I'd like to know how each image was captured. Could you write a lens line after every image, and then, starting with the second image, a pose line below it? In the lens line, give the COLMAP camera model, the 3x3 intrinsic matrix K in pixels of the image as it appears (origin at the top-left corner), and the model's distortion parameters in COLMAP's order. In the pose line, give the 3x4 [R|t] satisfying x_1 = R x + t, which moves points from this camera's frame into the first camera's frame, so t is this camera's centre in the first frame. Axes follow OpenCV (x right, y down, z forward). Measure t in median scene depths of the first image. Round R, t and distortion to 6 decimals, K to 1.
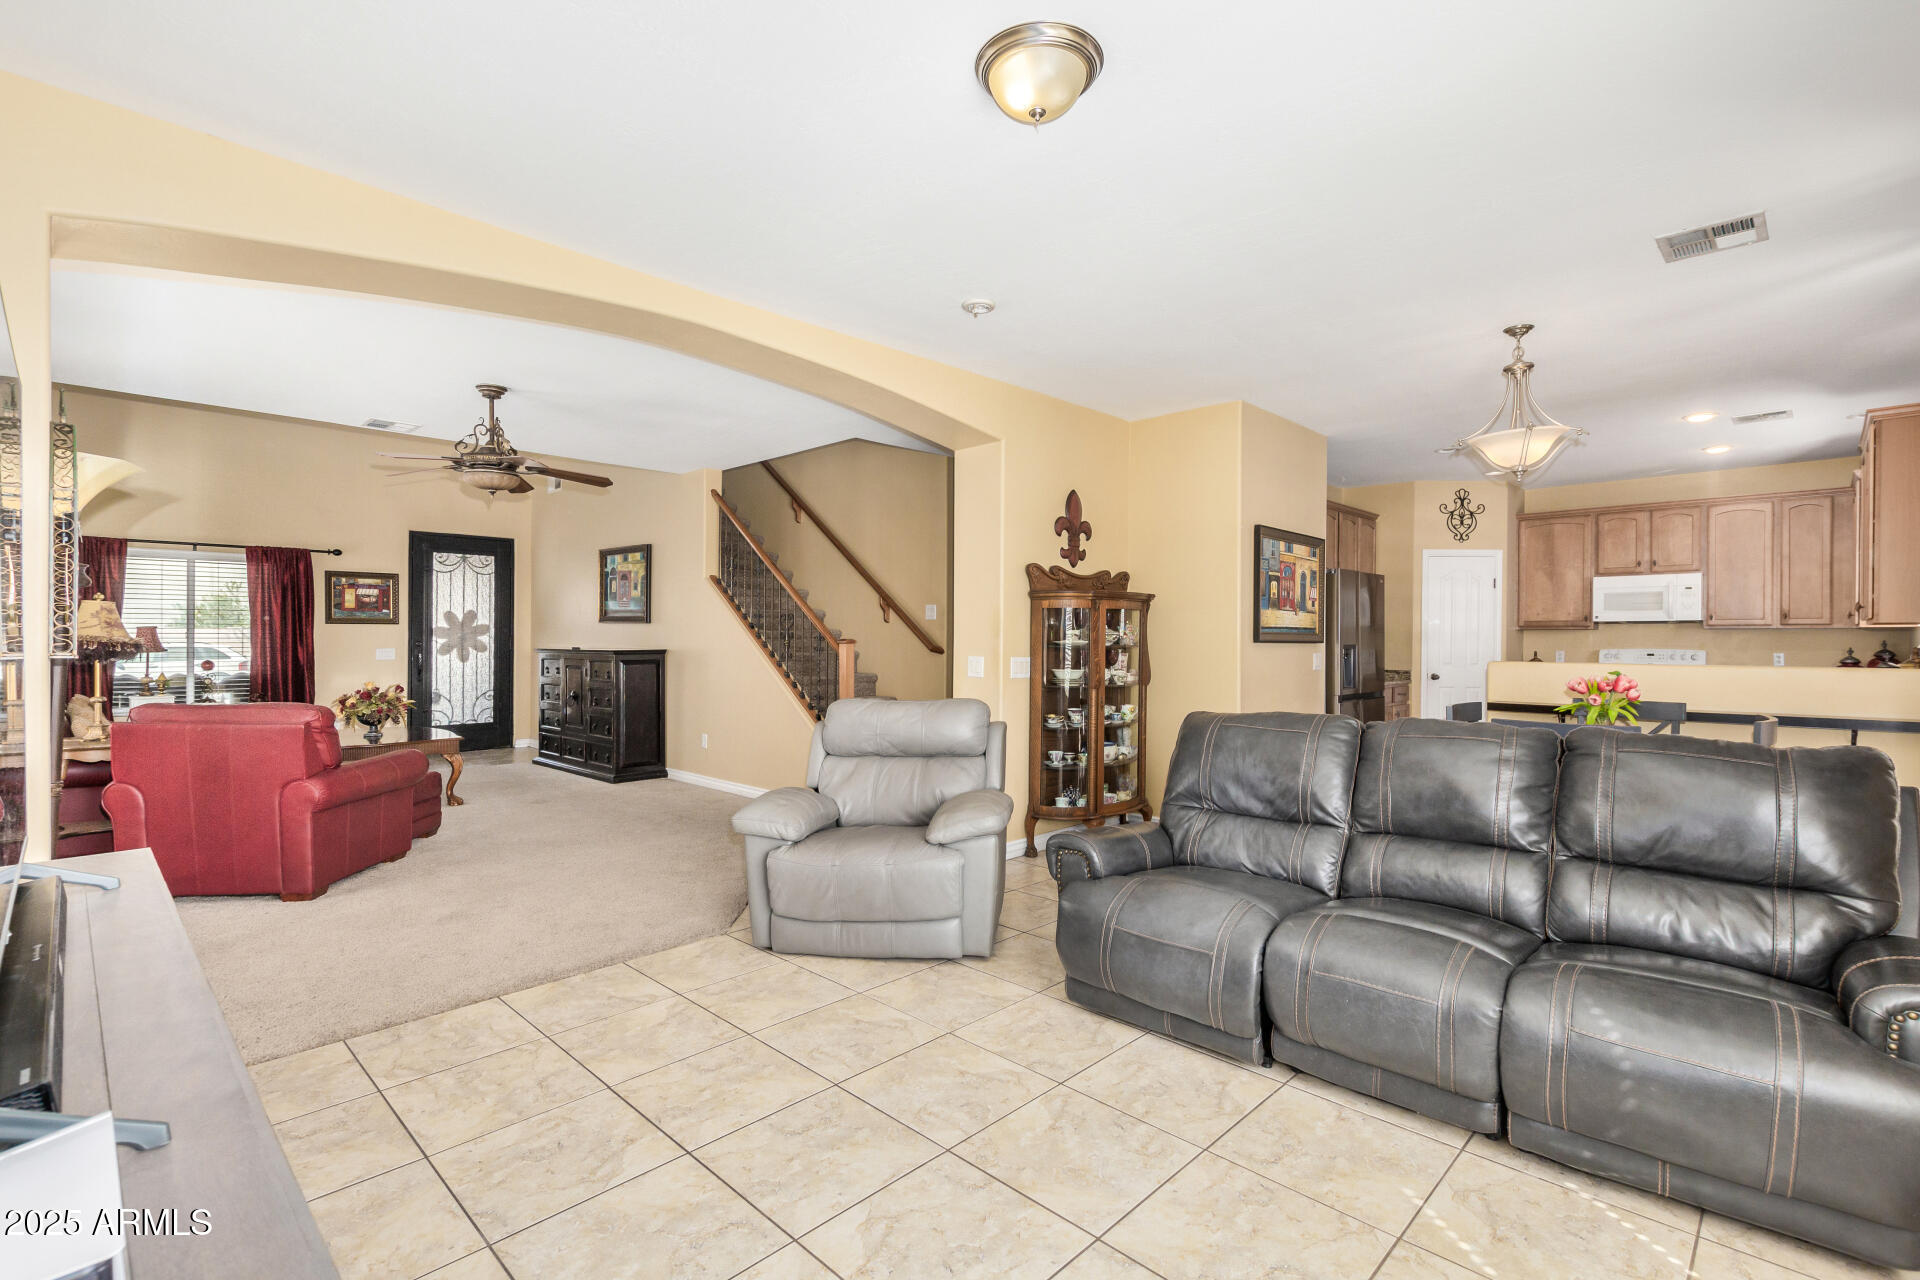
lens RADIAL K [[879.5, 0, 952.1], [0, 879.5, 644.1], [0, 0, 1]] dist [0.006198, 0.000659]
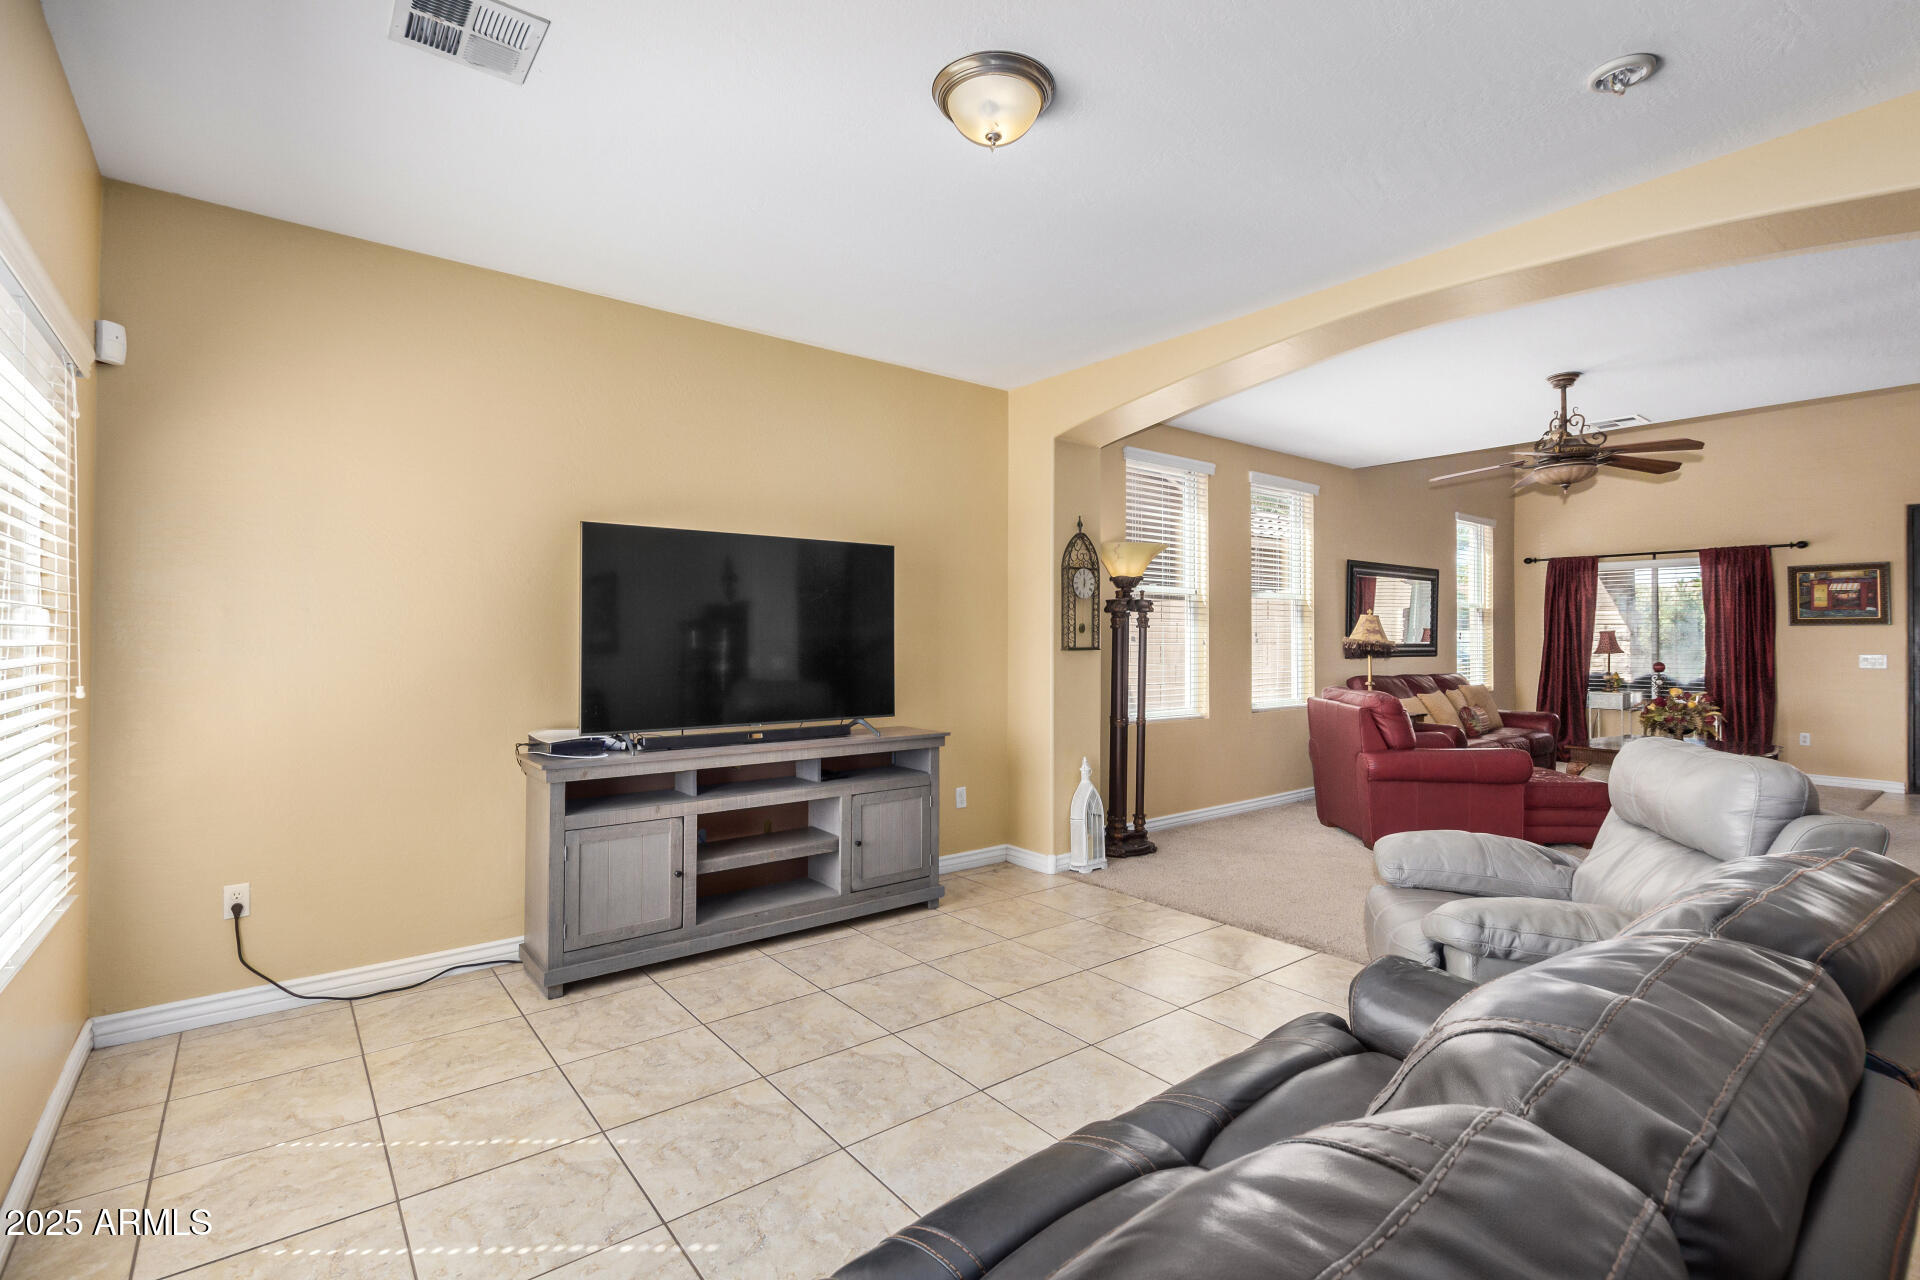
lens RADIAL K [[879.5, 0, 956.7], [0, 879.5, 625.0], [0, 0, 1]] dist [0.006198, 0.000659]
pose [[-0.127781, -0.015408, -0.991683, 1.097299], [-0.009737, 0.999851, -0.014280, -0.010325], [0.991755, 0.007832, -0.127912, 1.069833]]
